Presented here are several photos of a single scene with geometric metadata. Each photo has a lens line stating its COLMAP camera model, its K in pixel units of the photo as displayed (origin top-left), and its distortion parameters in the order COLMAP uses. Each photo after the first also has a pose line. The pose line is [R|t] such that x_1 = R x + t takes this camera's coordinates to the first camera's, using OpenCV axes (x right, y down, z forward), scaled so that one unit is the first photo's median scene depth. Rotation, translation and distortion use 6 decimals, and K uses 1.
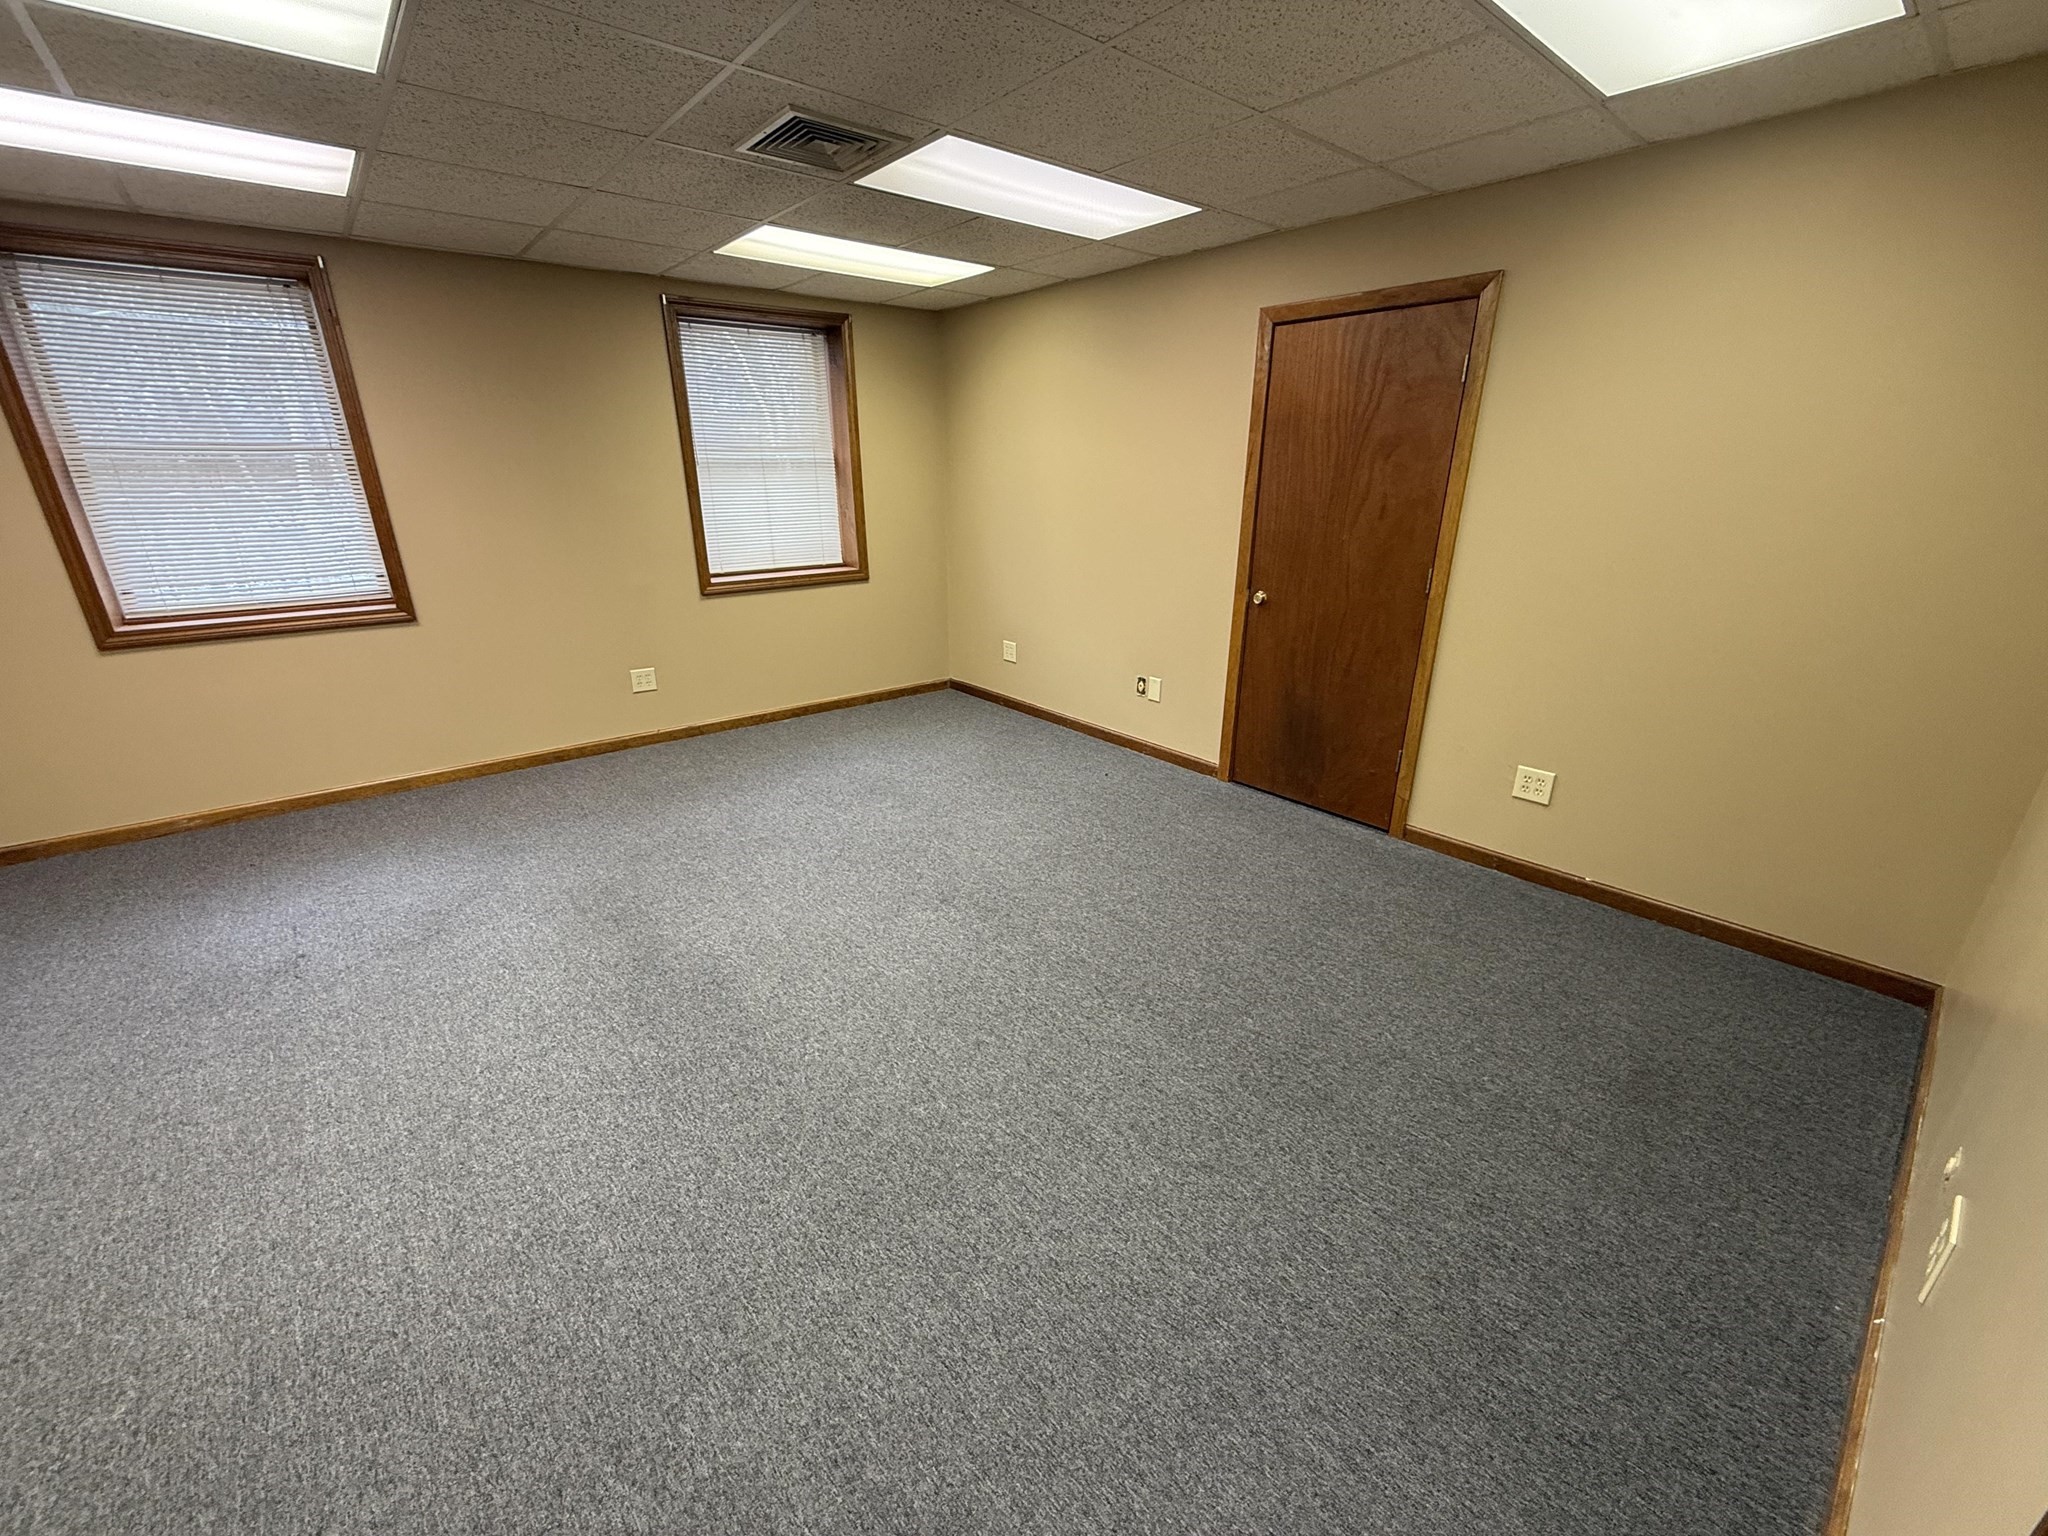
lens RADIAL K [[817.9, 0, 1018.4], [0, 817.9, 767.1], [0, 0, 1]] dist [-0.000681, 0.000446]
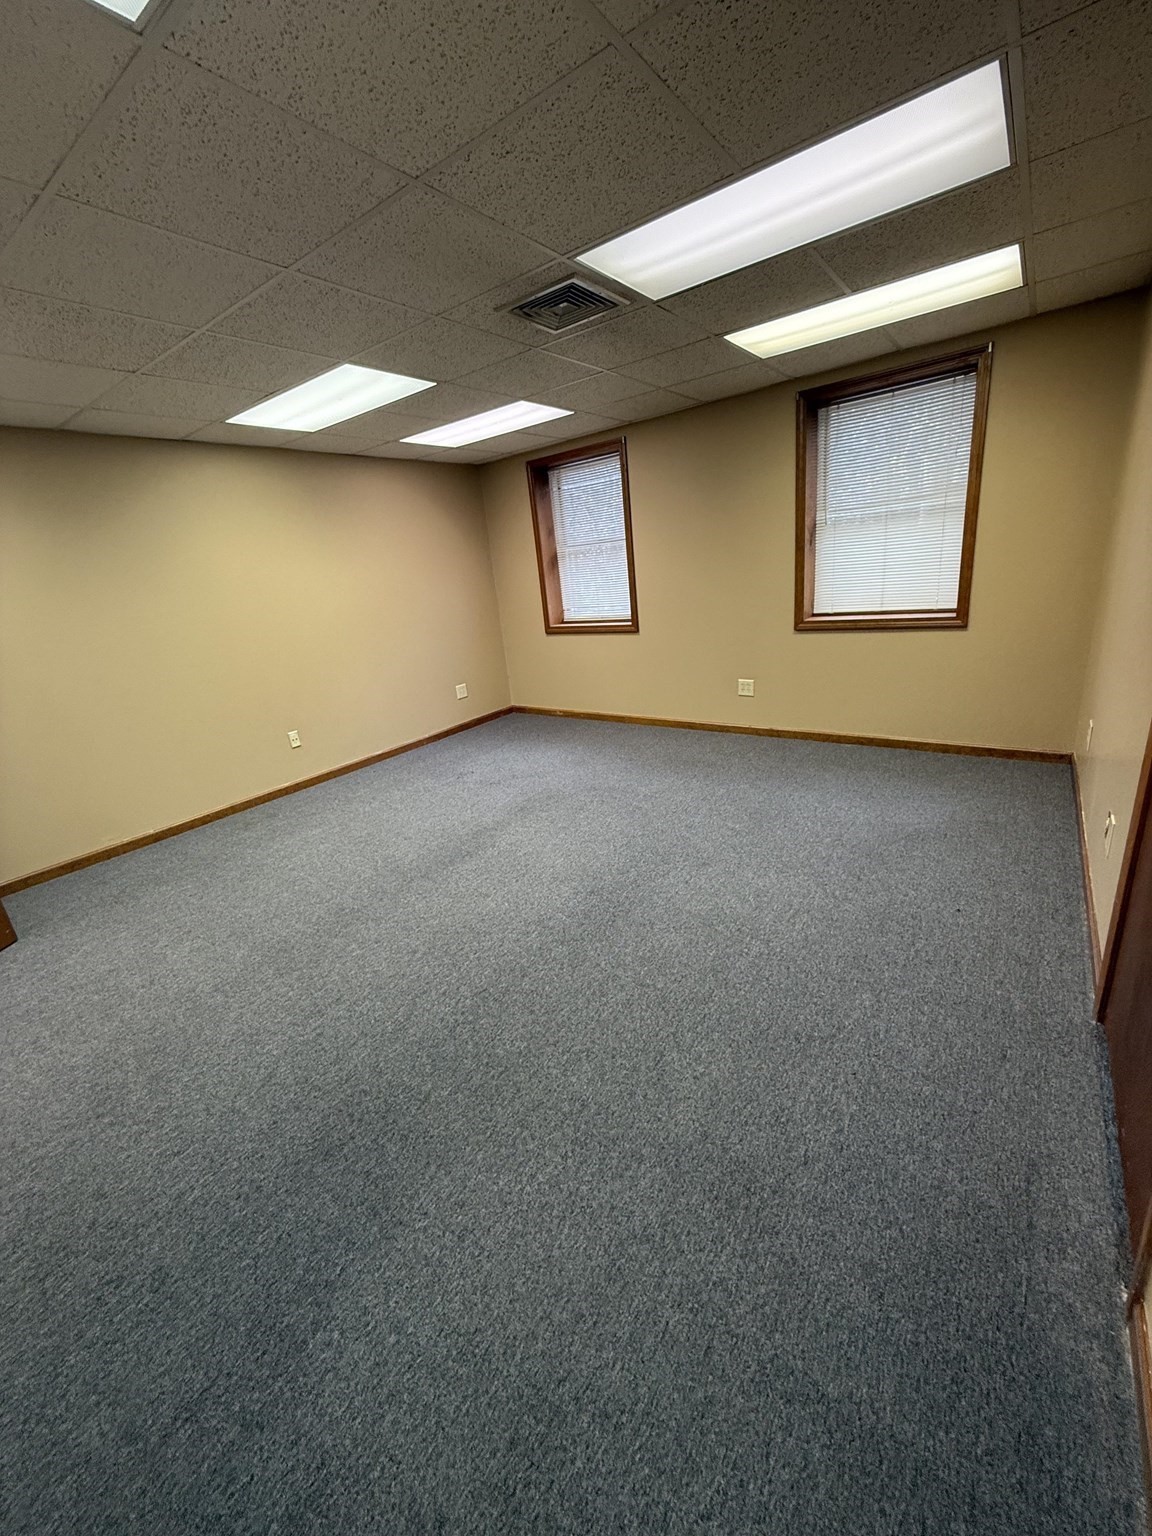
lens RADIAL K [[613.1, 0, 575.9], [0, 613.1, 763.8], [0, 0, 1]] dist [-0.000987, 0.000136]
pose [[0.241761, 0.282373, -0.928341, 0.675547], [-0.239668, 0.944456, 0.224860, -0.213129], [0.940272, 0.168131, 0.296008, 0.632693]]
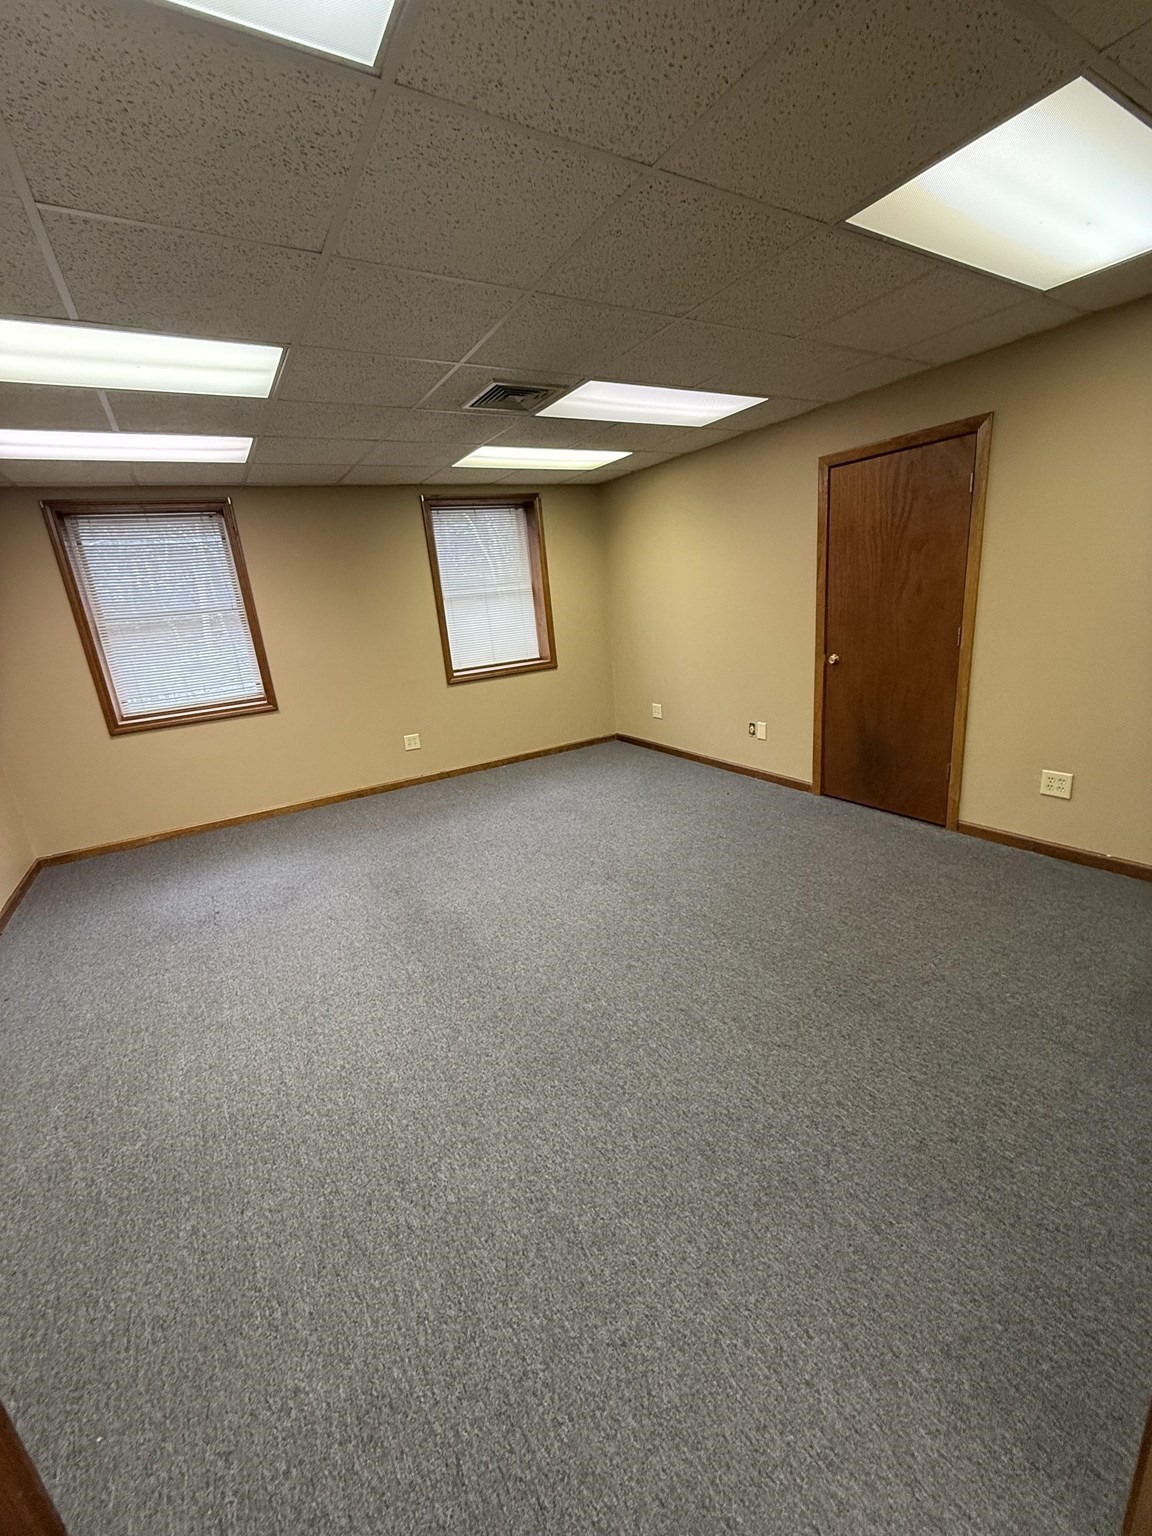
lens RADIAL K [[613.1, 0, 575.9], [0, 613.1, 763.8], [0, 0, 1]] dist [-0.000987, 0.000136]
pose [[0.985223, -0.041198, -0.166245, 0.038594], [0.029034, 0.996765, -0.074947, 0.039025], [0.168795, 0.069013, 0.983232, -0.086929]]
